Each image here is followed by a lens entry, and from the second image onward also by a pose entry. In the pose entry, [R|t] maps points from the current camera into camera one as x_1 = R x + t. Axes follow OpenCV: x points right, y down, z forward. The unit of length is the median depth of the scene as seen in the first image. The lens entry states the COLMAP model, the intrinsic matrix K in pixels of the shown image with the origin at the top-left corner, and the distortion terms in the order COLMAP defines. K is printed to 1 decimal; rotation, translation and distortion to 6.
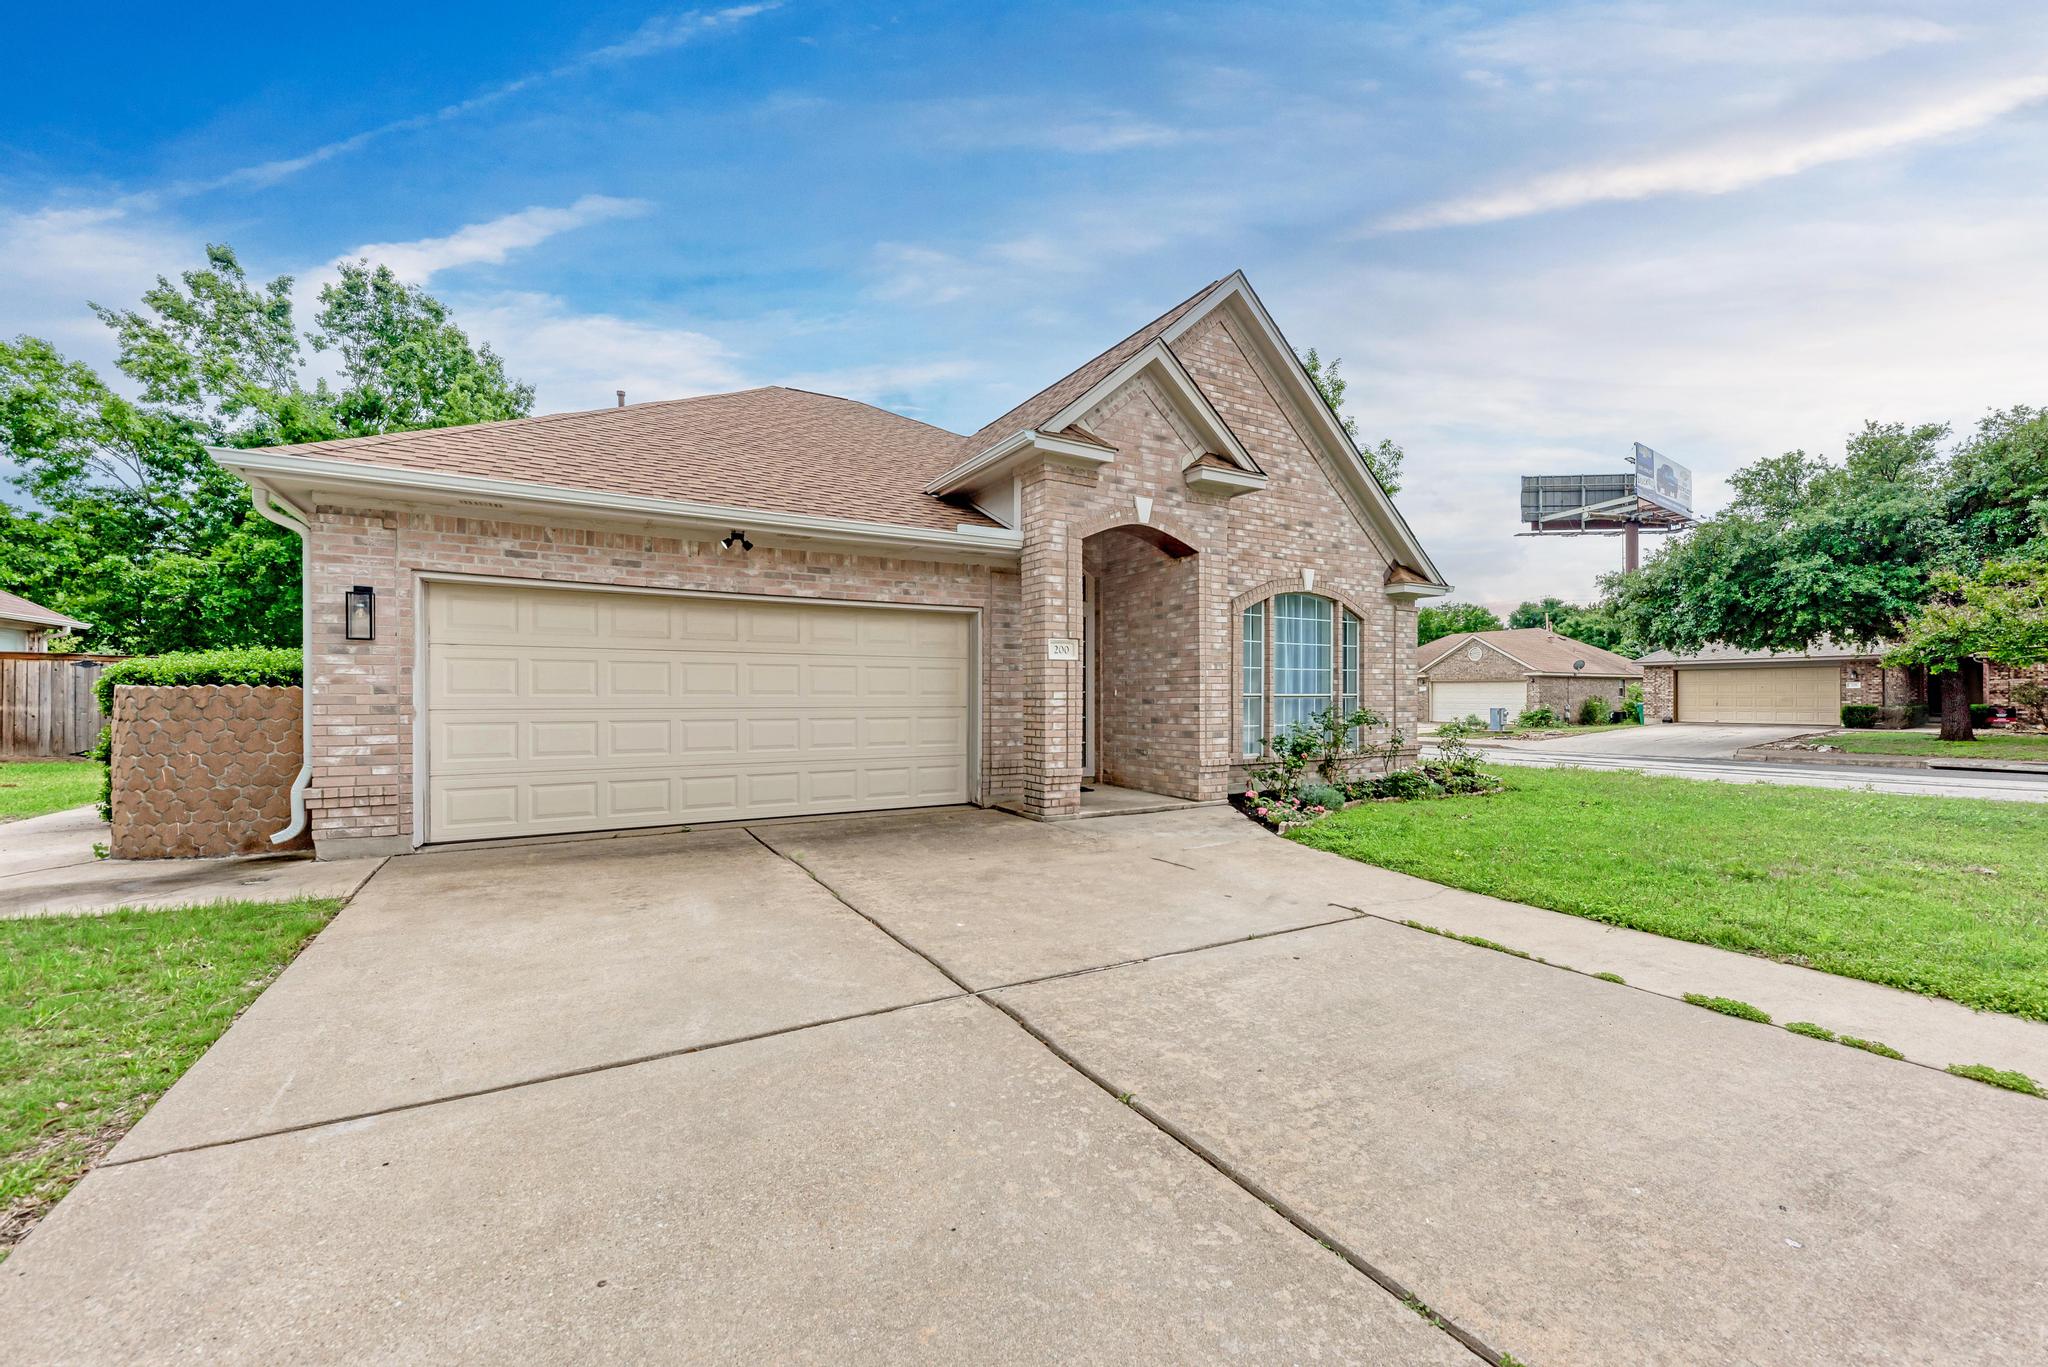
lens RADIAL K [[802.8, 0, 1024.9], [0, 802.8, 693.5], [0, 0, 1]] dist [0.017324, -0.007692]
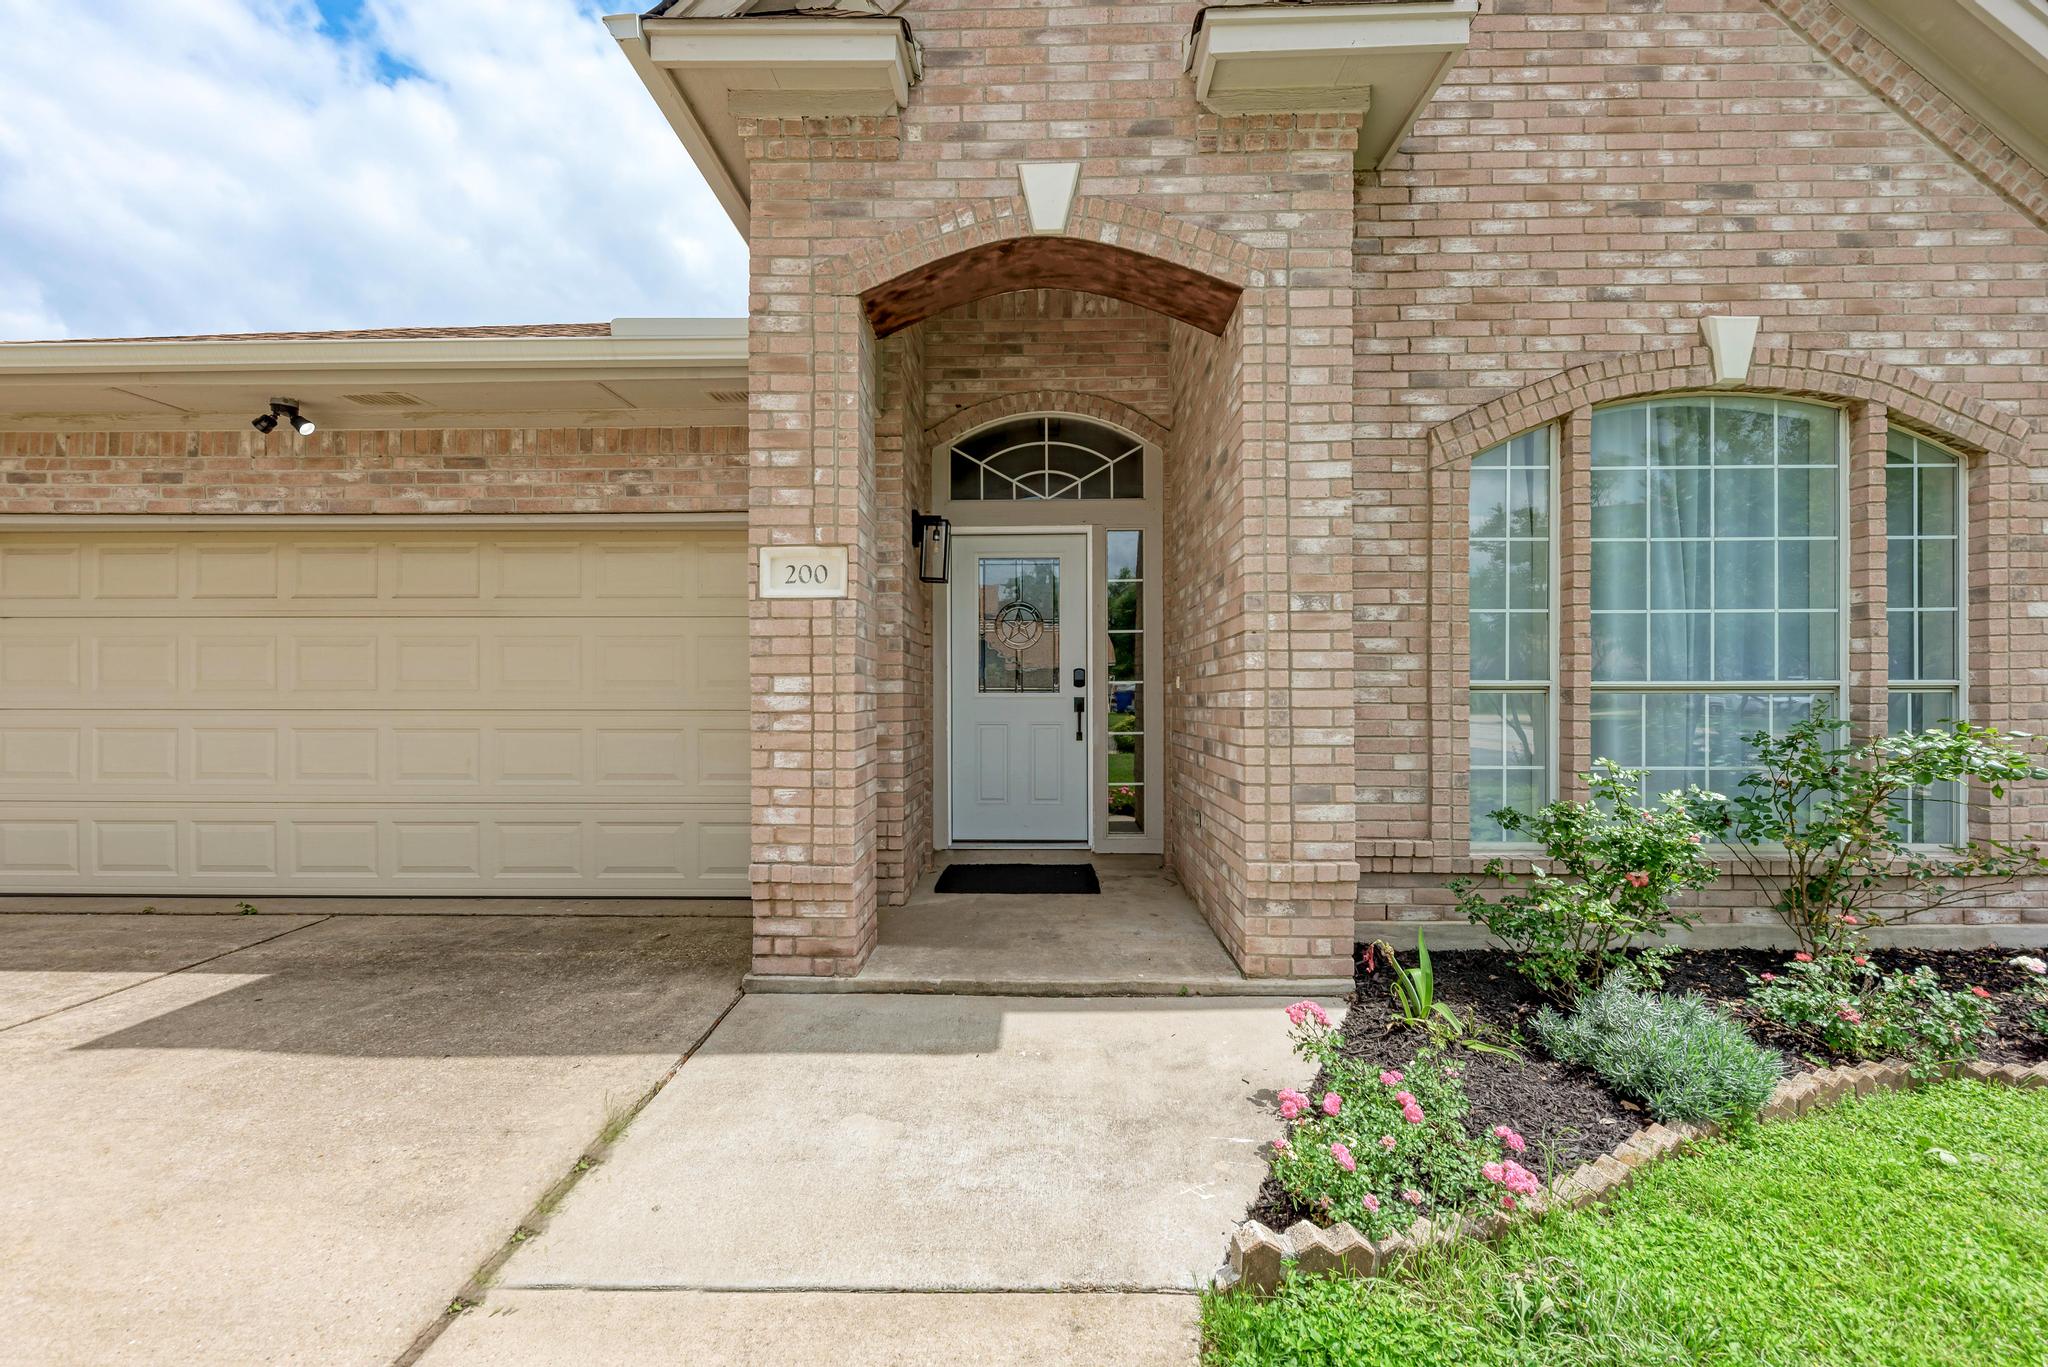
lens RADIAL K [[802.8, 0, 1024.9], [0, 802.8, 693.5], [0, 0, 1]] dist [0.017324, -0.007692]
pose [[0.852254, -0.001146, -0.523126, 0.344346], [0.002113, 0.999997, 0.001252, 0.006093], [0.523123, -0.002172, 0.852254, 0.683128]]
